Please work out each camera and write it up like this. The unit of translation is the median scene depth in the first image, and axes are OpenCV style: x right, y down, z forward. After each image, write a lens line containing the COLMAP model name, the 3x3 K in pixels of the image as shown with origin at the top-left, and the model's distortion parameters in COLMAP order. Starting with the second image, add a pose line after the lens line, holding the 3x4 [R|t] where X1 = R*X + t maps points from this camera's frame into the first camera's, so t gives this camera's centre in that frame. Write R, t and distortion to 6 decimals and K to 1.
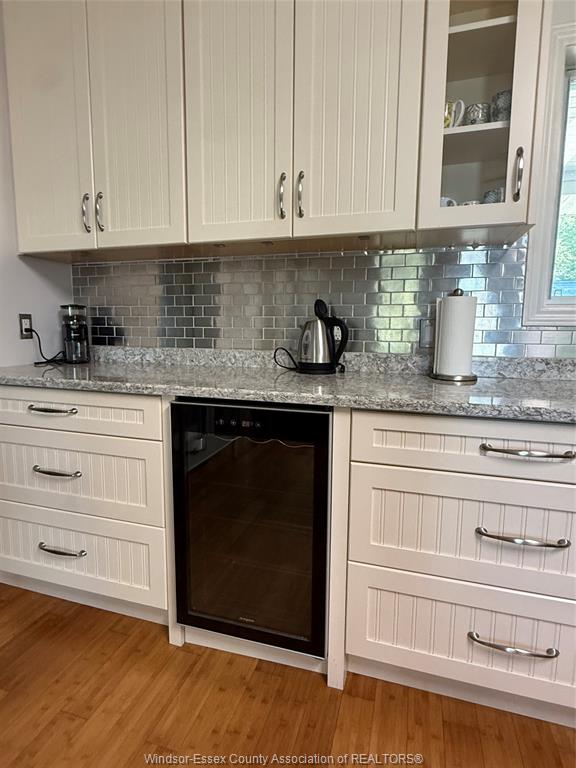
lens RADIAL K [[417.6, 0, 287.2], [0, 417.6, 379.1], [0, 0, 1]] dist [0.000908, 0.002104]
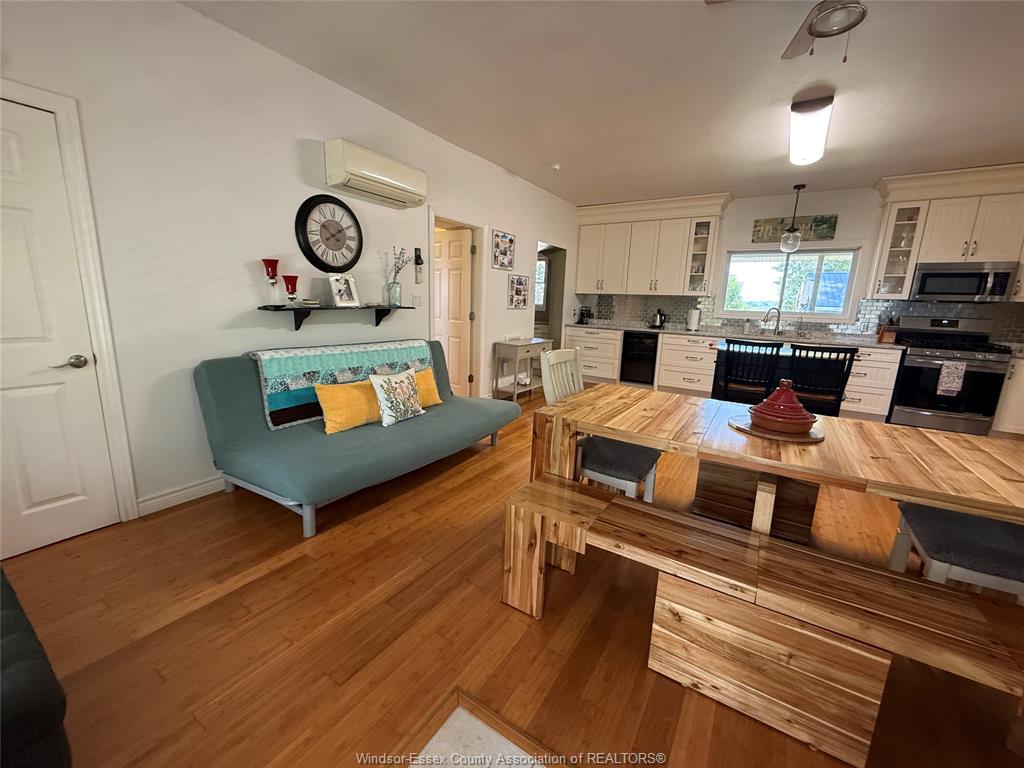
lens RADIAL K [[409.9, 0, 512.3], [0, 409.9, 382.6], [0, 0, 1]] dist [0.002372, -0.000505]
pose [[0.963989, 0.077085, -0.254526, -0.230921], [-0.061265, 0.995698, 0.069519, 0.335196], [0.258790, -0.051422, 0.964564, -3.301629]]
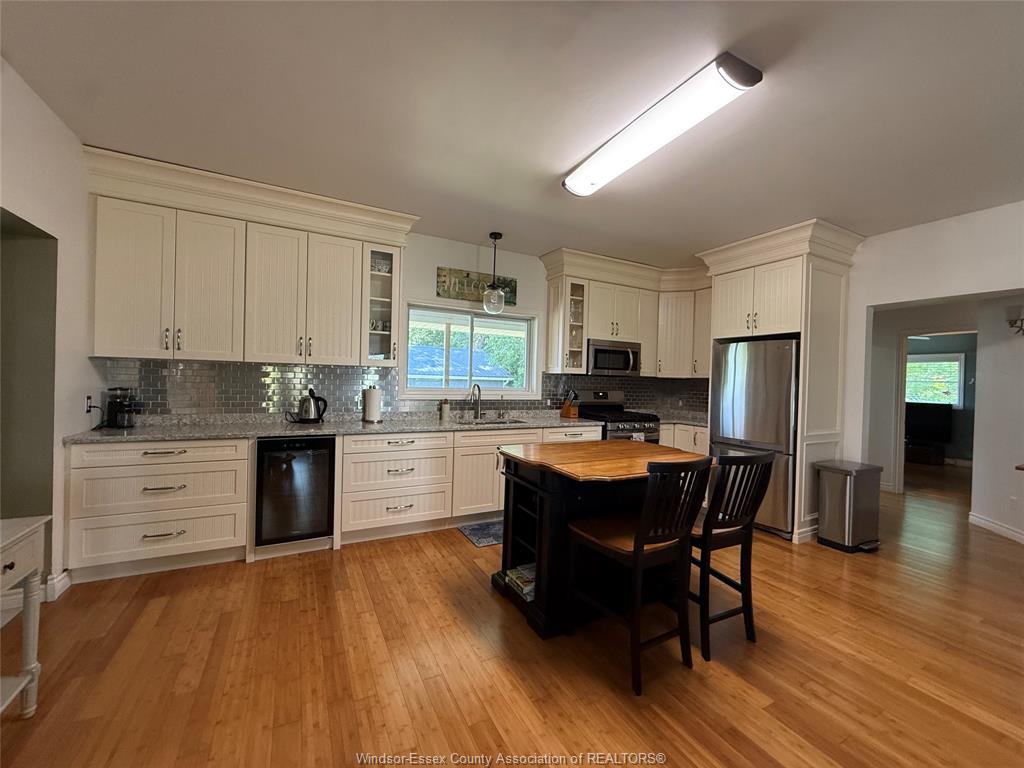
lens RADIAL K [[409.9, 0, 511.3], [0, 409.9, 382.3], [0, 0, 1]] dist [0.002372, -0.000505]
pose [[0.706678, 0.007427, 0.707497, -0.744013], [0.069921, 0.994317, -0.080278, 0.018850], [-0.704072, 0.106200, 0.702142, -1.297962]]
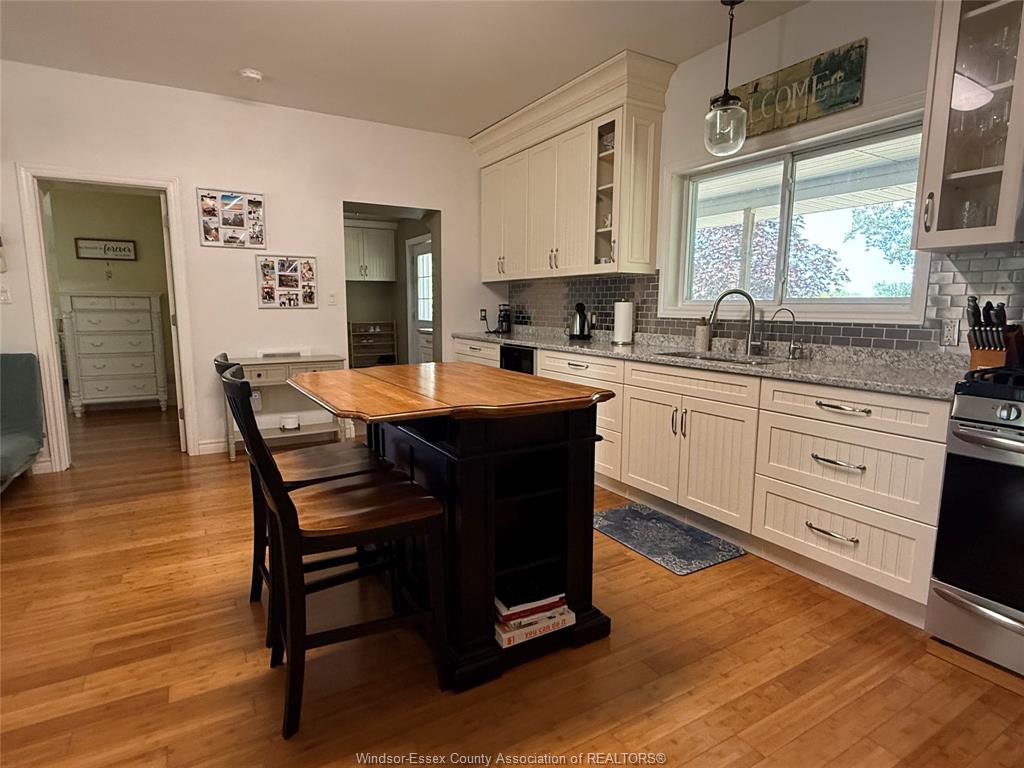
lens RADIAL K [[556.8, 0, 508.8], [0, 556.8, 383.7], [0, 0, 1]] dist [0.000908, 0.002104]
pose [[0.735285, 0.091727, -0.671522, 1.806753], [-0.088399, 0.995315, 0.039163, 0.131684], [0.671968, 0.030566, 0.739949, -1.301848]]
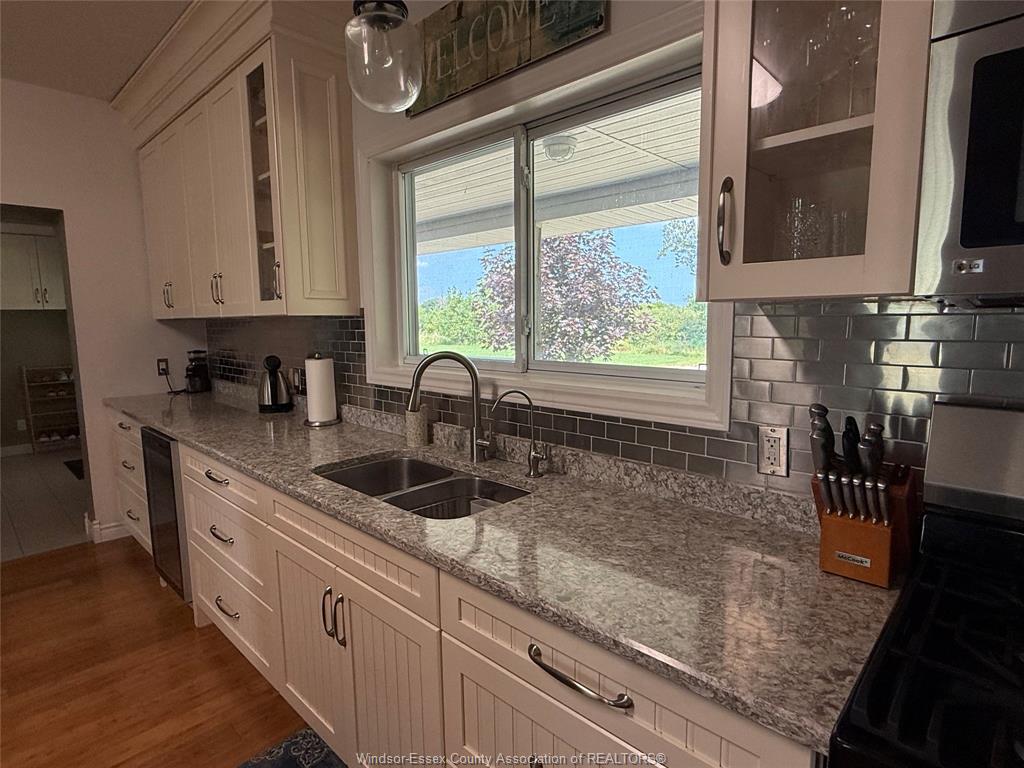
lens RADIAL K [[556.8, 0, 507.7], [0, 556.8, 384.6], [0, 0, 1]] dist [0.000908, 0.002104]
pose [[0.888081, 0.036997, -0.458197, 1.677424], [-0.041268, 0.999148, 0.000690, -0.144180], [0.457832, 0.018297, 0.888851, -0.228471]]
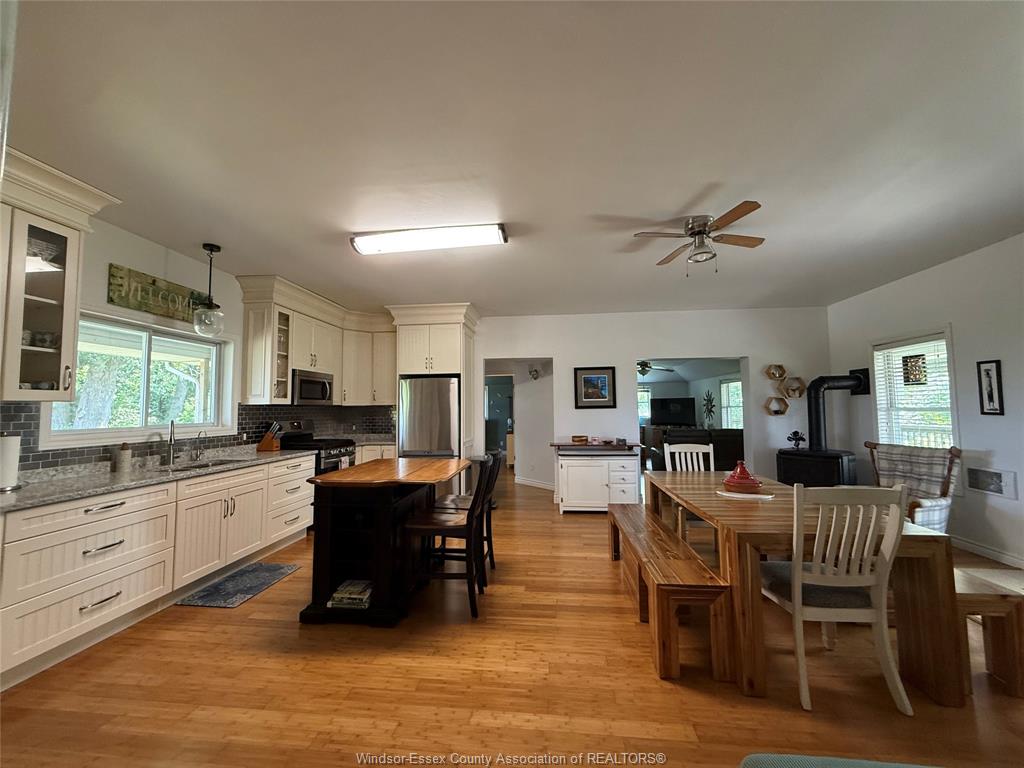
lens RADIAL K [[409.9, 0, 511.8], [0, 409.9, 382.1], [0, 0, 1]] dist [0.002372, -0.000505]
pose [[-0.194415, 0.059395, 0.979120, -1.466860], [0.136969, 0.990030, -0.032860, -0.087247], [-0.971310, 0.127720, -0.200612, -0.560963]]
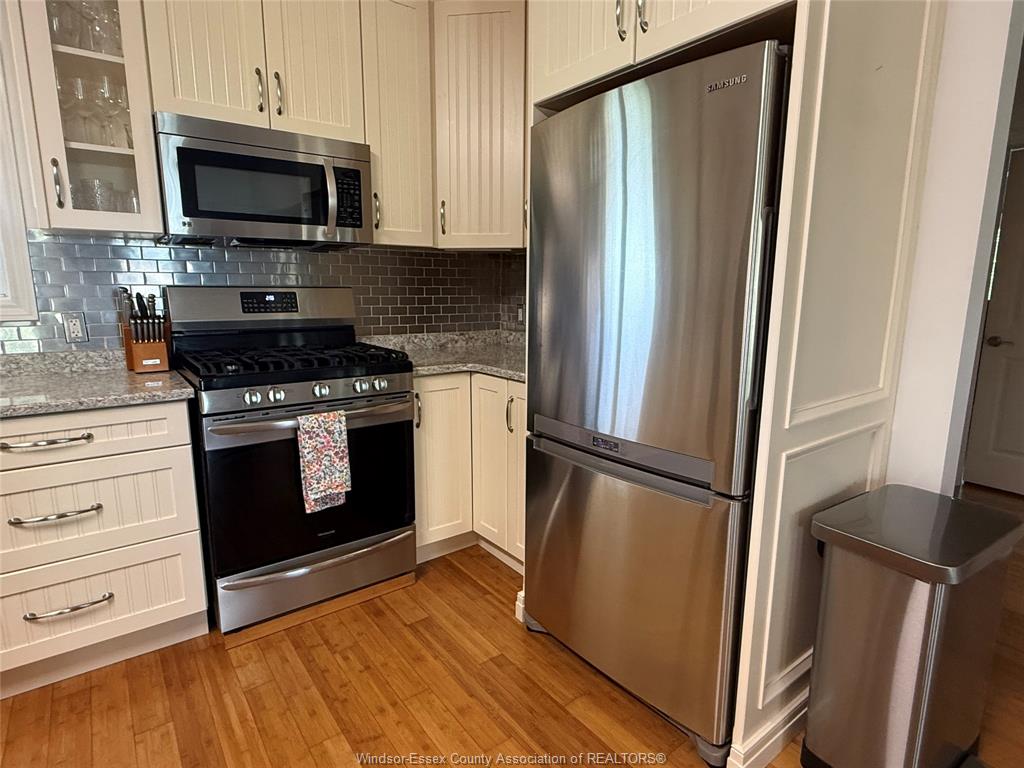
lens RADIAL K [[556.8, 0, 505.4], [0, 556.8, 384.7], [0, 0, 1]] dist [0.000908, 0.002104]
pose [[0.590577, -0.148253, 0.793247, 1.166185], [0.105908, 0.988717, 0.105936, 0.045911], [-0.800002, 0.021448, 0.599614, -0.972230]]
